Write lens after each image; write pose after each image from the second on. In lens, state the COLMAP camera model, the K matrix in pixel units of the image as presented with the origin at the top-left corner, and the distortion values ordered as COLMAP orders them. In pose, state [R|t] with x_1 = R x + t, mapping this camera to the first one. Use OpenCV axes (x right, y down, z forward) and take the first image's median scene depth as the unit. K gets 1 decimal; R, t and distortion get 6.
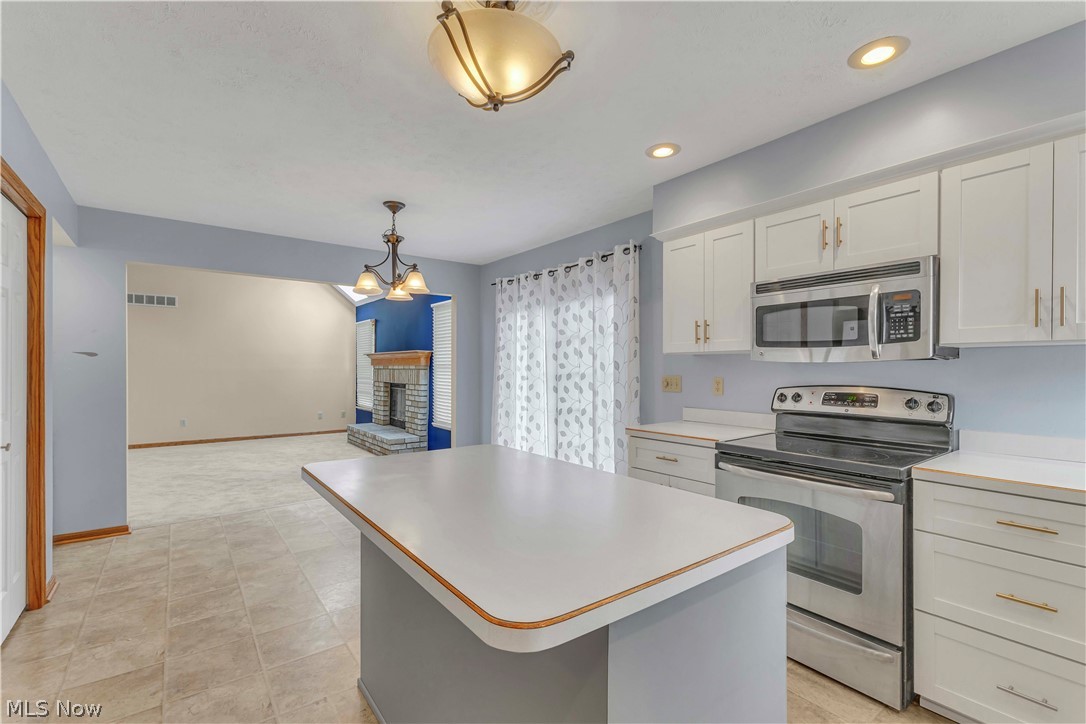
lens RADIAL K [[473.9, 0, 543.0], [0, 473.9, 364.6], [0, 0, 1]] dist [0.004846, 0.000052]
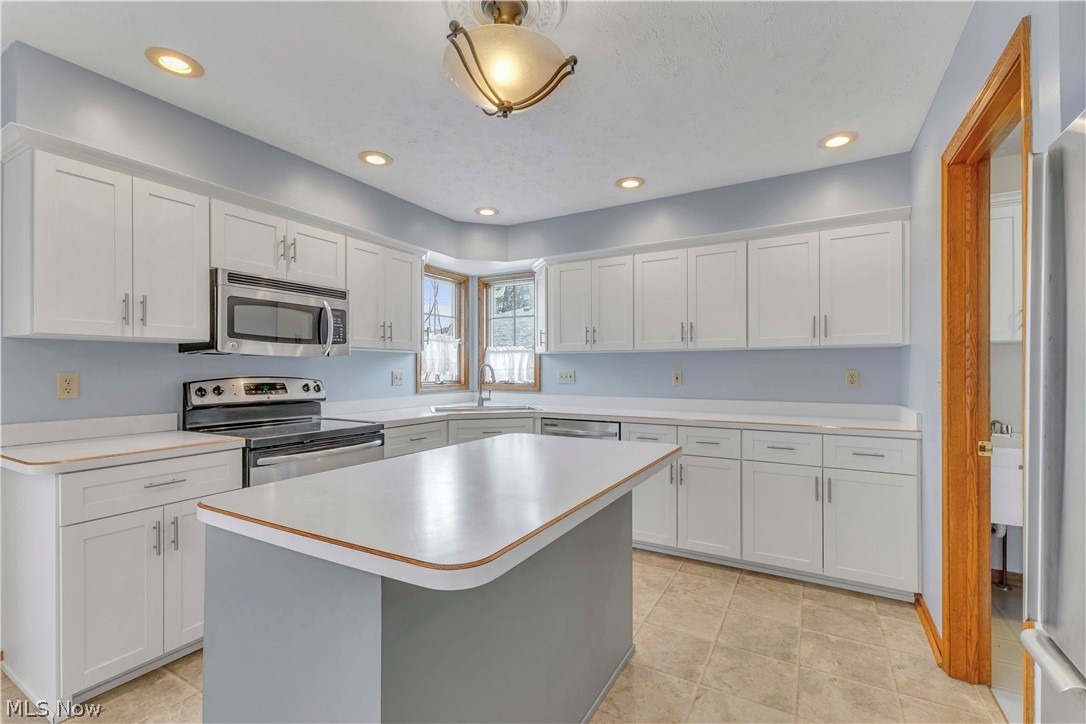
lens RADIAL K [[473.9, 0, 541.2], [0, 473.9, 368.4], [0, 0, 1]] dist [0.004846, 0.000052]
pose [[-0.385708, 0.002345, 0.922618, -0.708367], [-0.003518, 0.999986, -0.004013, 0.026906], [-0.922614, -0.004794, -0.385695, 0.830782]]
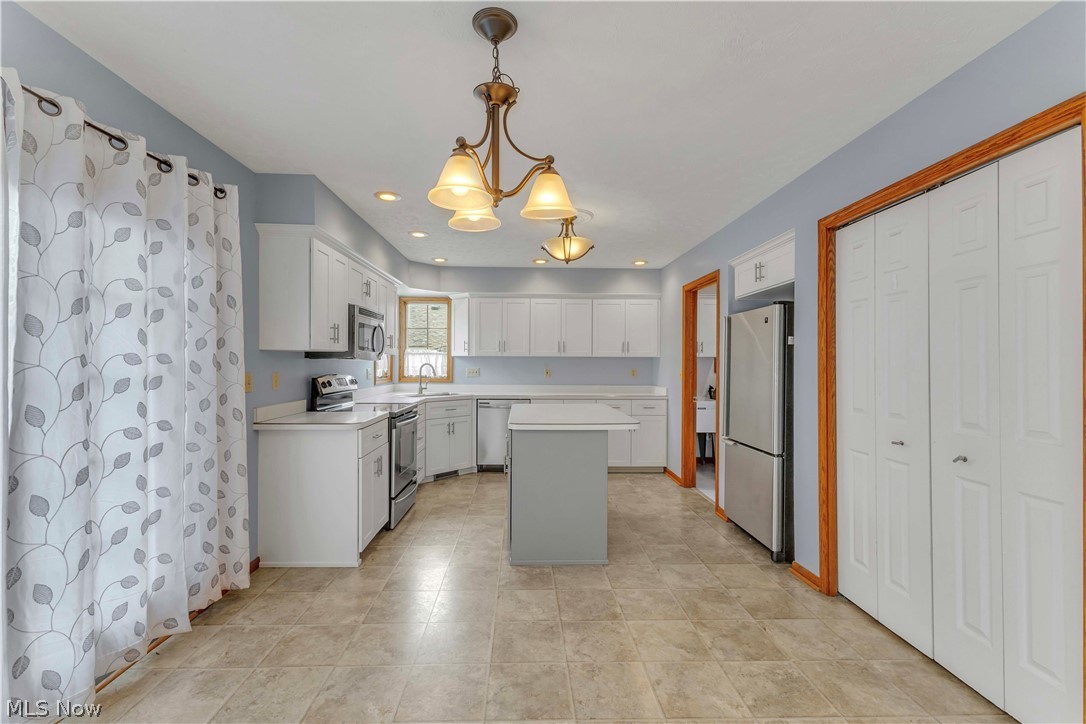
lens RADIAL K [[473.9, 0, 544.3], [0, 473.9, 361.4], [0, 0, 1]] dist [0.004846, 0.000052]
pose [[-0.821981, -0.003707, 0.569503, -0.923896], [-0.008624, 0.999945, -0.005939, 0.003196], [-0.569450, -0.009793, -0.821968, 2.019018]]
